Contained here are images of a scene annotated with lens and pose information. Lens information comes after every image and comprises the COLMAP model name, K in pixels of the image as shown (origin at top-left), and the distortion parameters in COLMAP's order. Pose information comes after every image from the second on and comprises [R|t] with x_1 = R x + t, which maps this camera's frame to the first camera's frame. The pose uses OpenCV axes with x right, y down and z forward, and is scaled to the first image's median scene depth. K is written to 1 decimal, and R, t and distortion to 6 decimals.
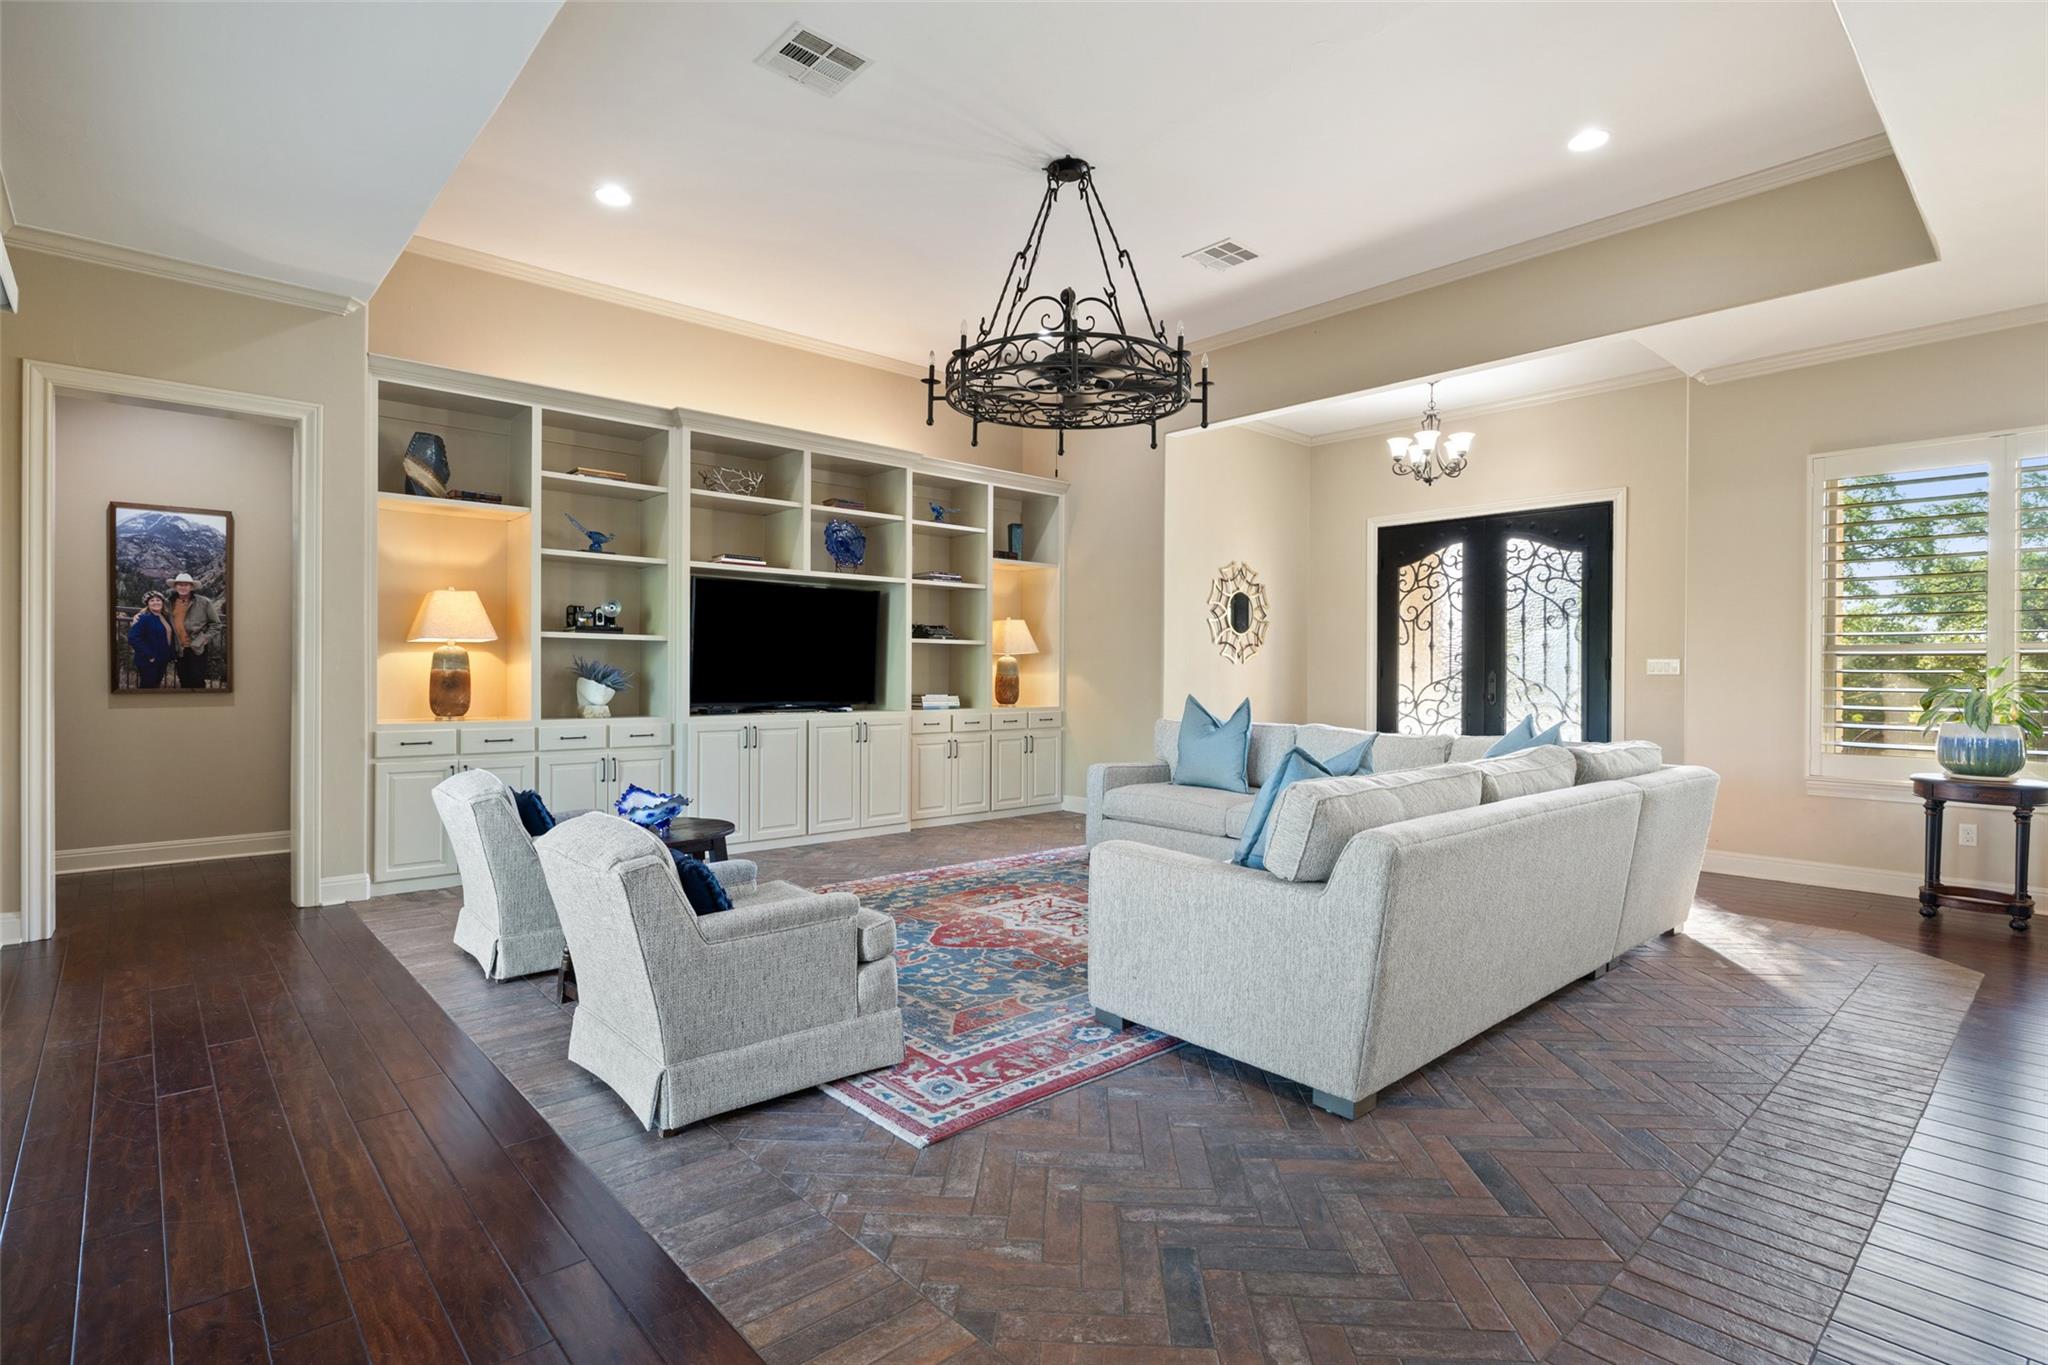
lens RADIAL K [[1008.0, 0, 1024.2], [0, 1008.0, 678.4], [0, 0, 1]] dist [-0.001306, 0.000112]
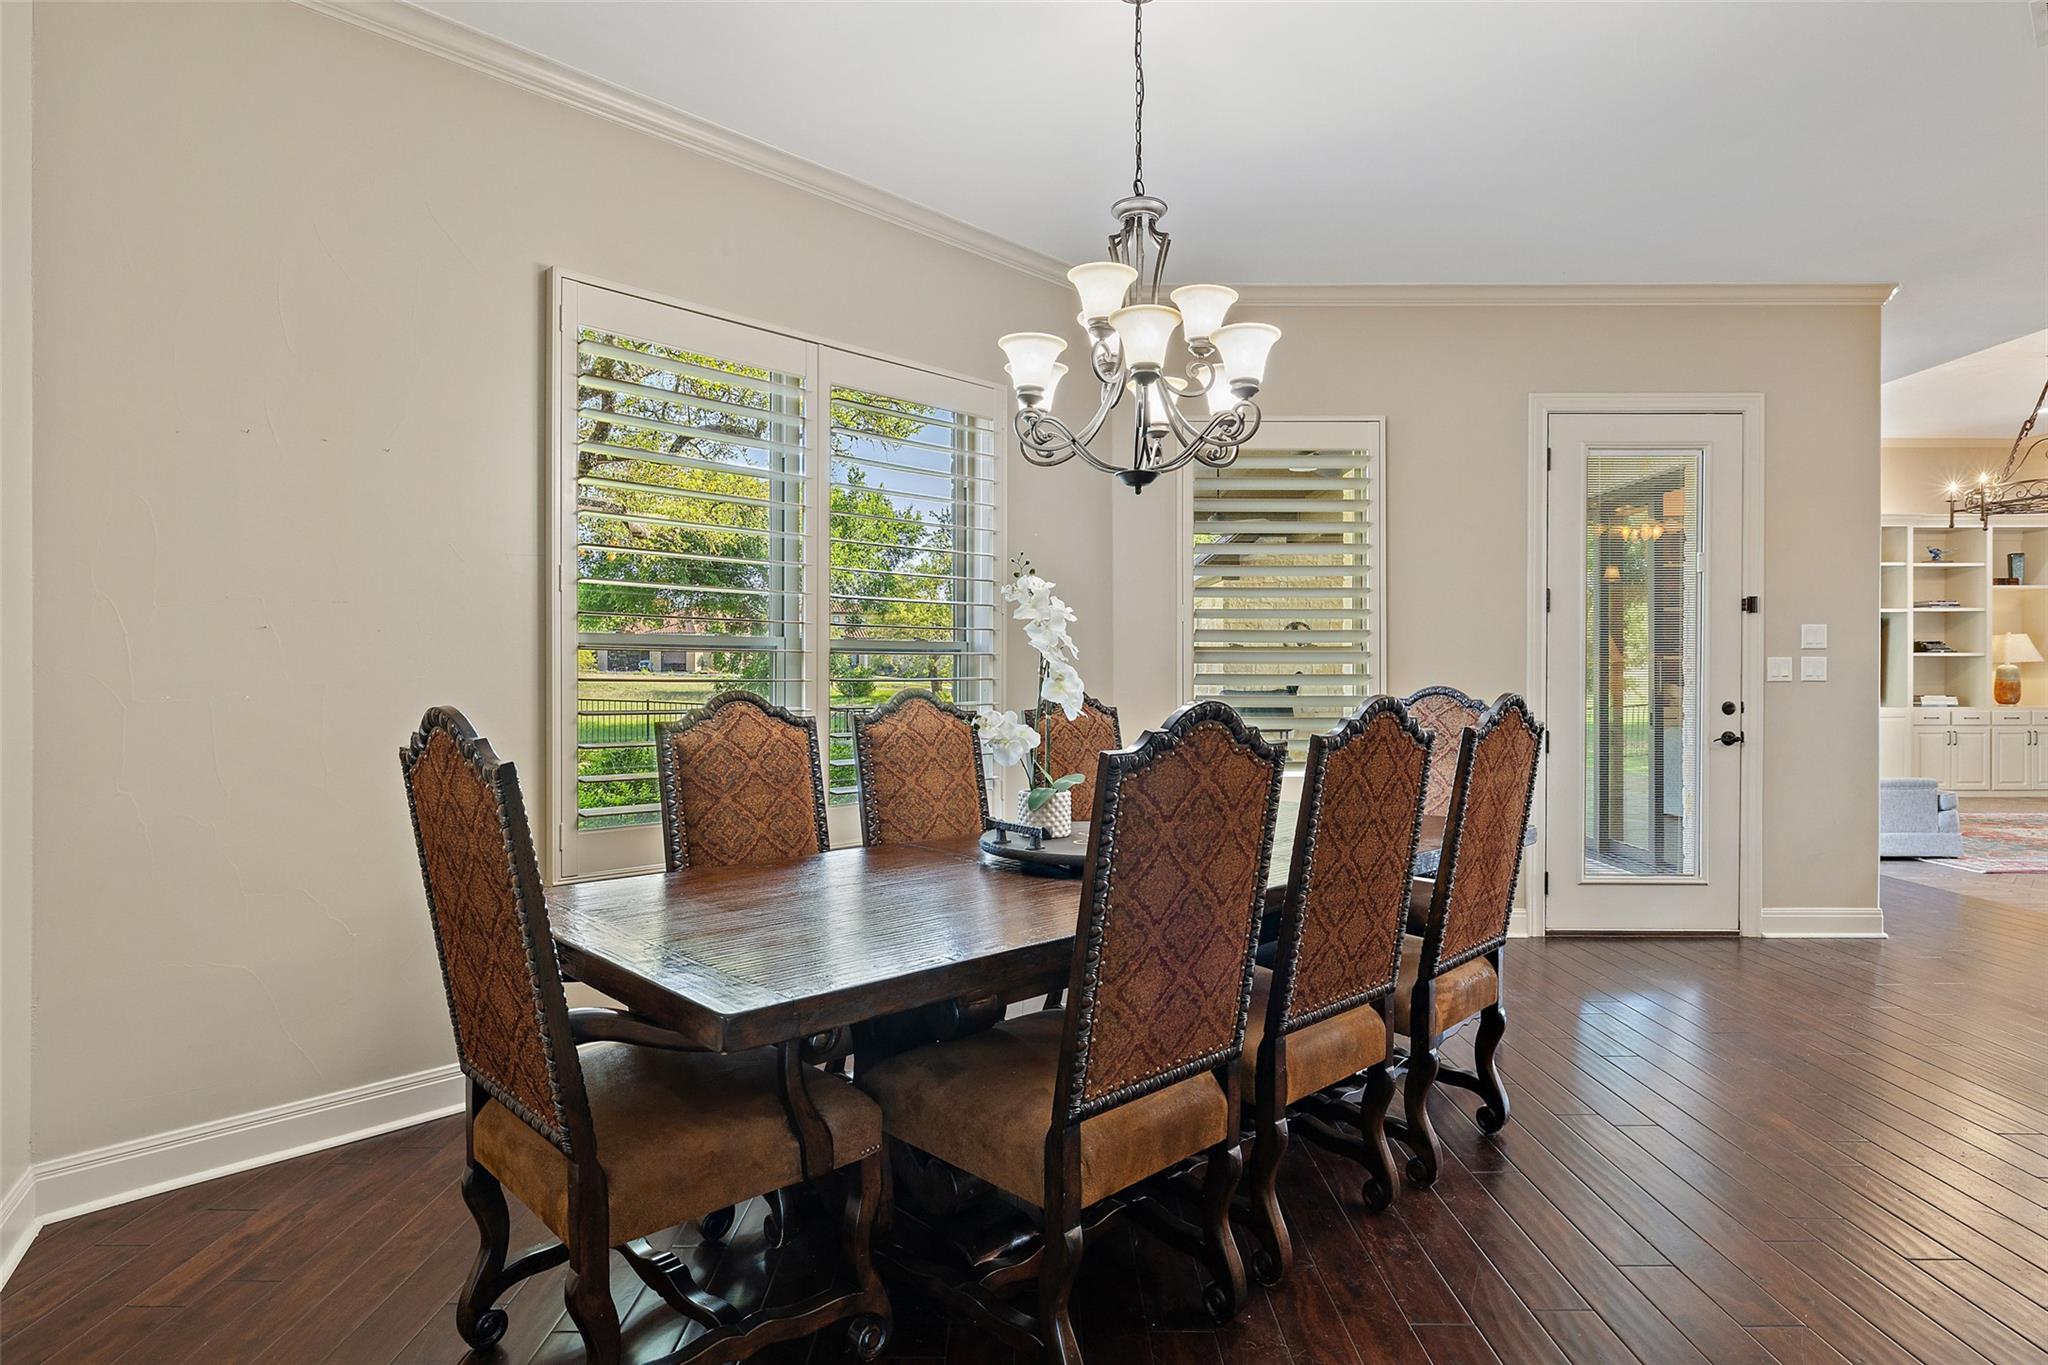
lens RADIAL K [[1082.3, 0, 1025.9], [0, 1082.3, 668.3], [0, 0, 1]] dist [-0.005540, 0.000121]
pose [[0.736573, -0.006363, -0.676329, -0.011499], [0.000980, 0.999965, -0.008340, -0.008827], [0.676358, 0.005481, 0.736553, -0.835088]]
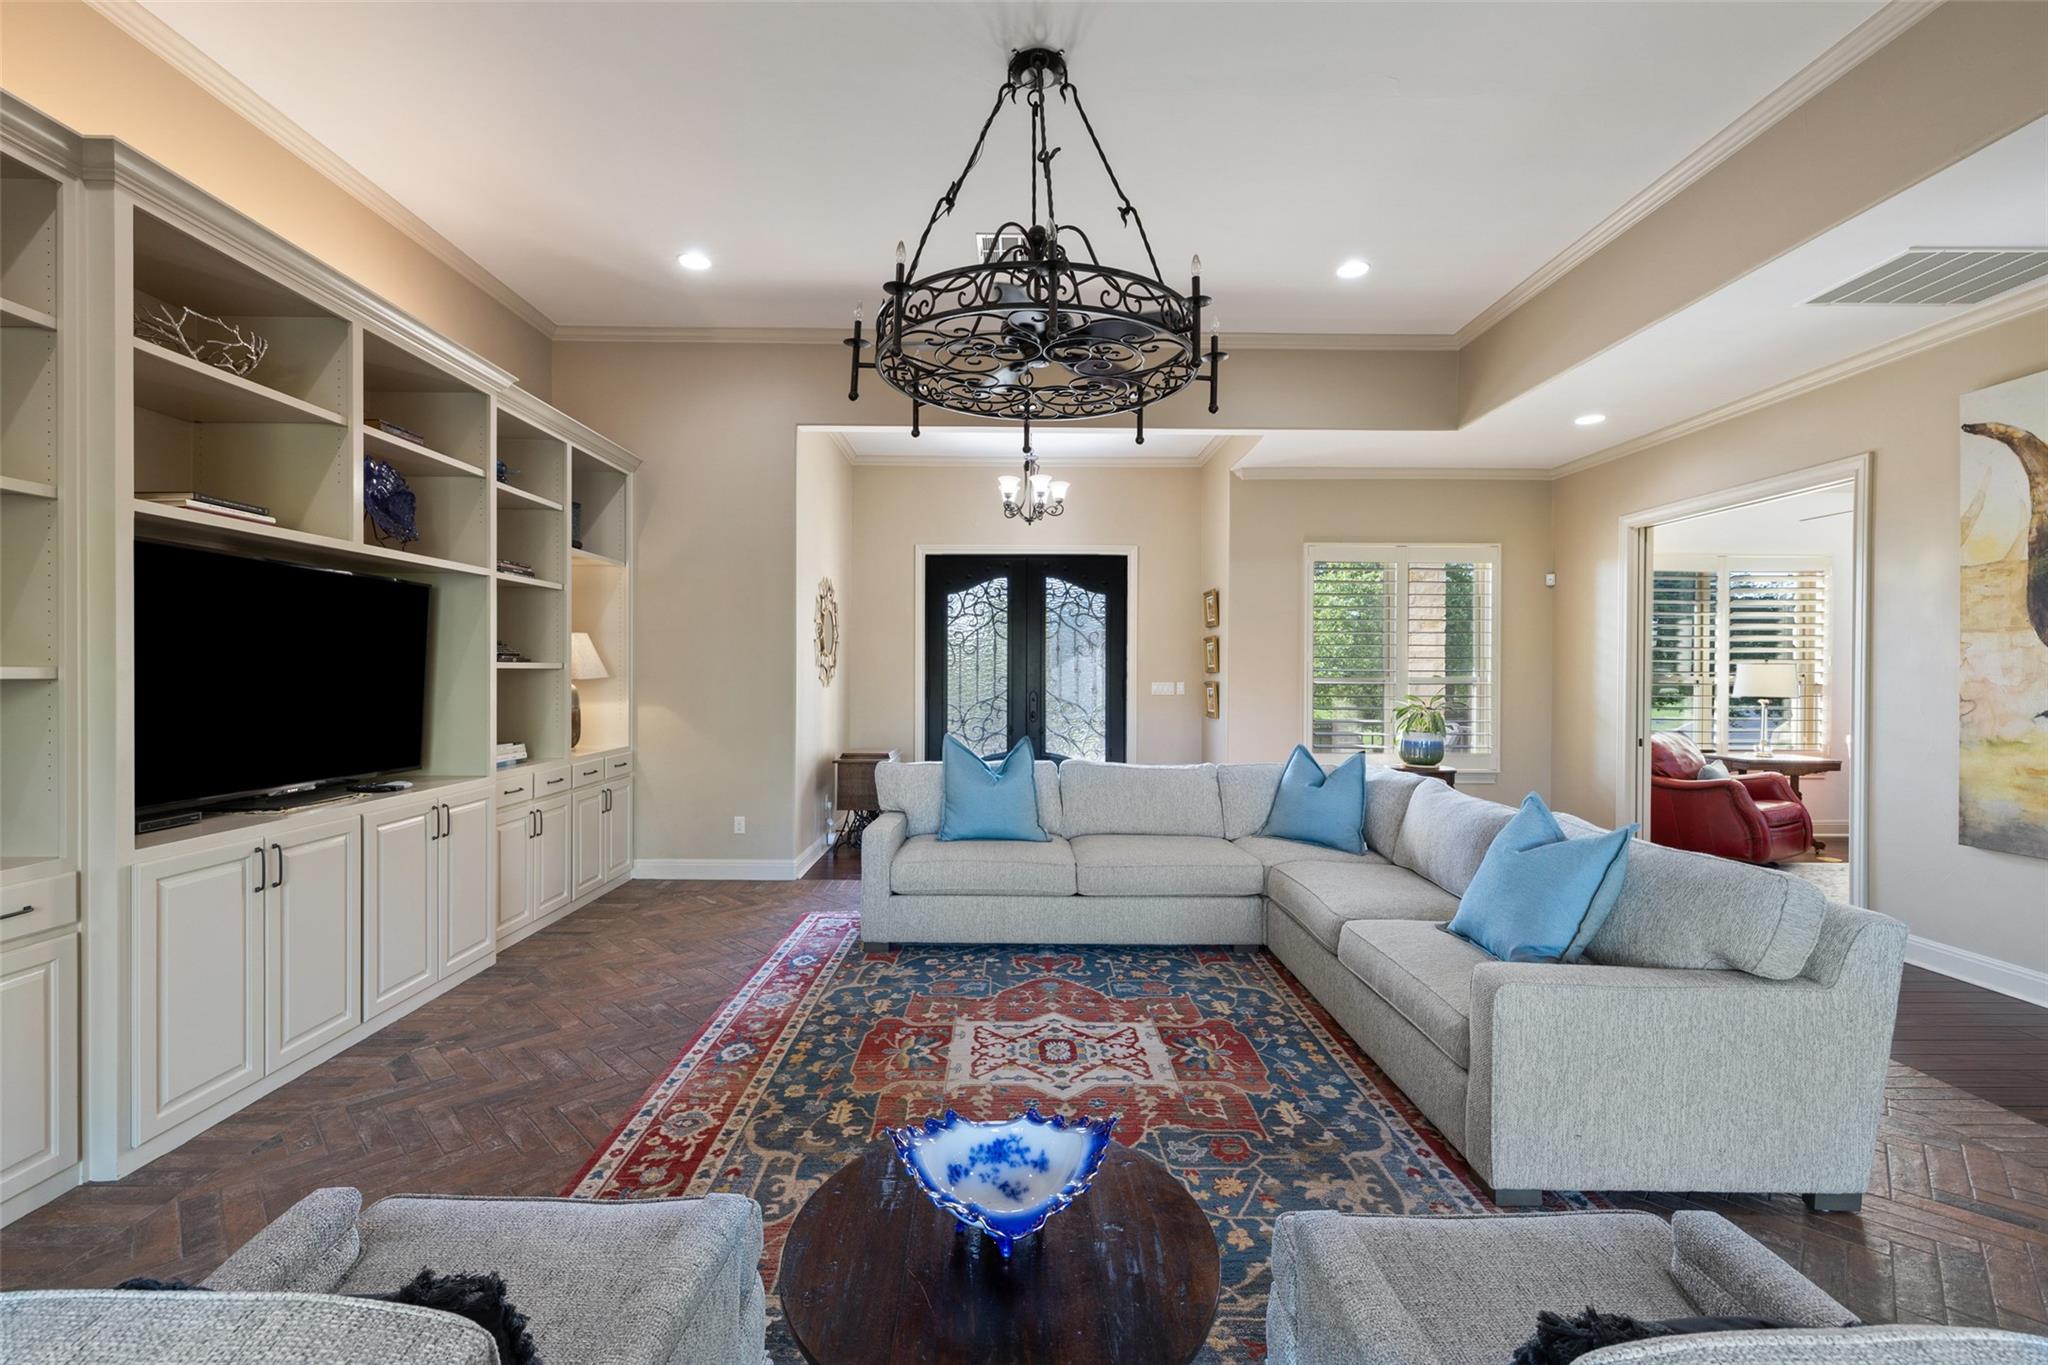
lens RADIAL K [[865.7, 0, 1019.8], [0, 865.7, 679.2], [0, 0, 1]] dist [-0.000515, -0.000450]
pose [[0.657464, -0.008839, 0.753434, -0.305160], [0.001891, 0.999947, 0.010082, -0.033383], [-0.753484, -0.005204, 0.657446, 0.383758]]
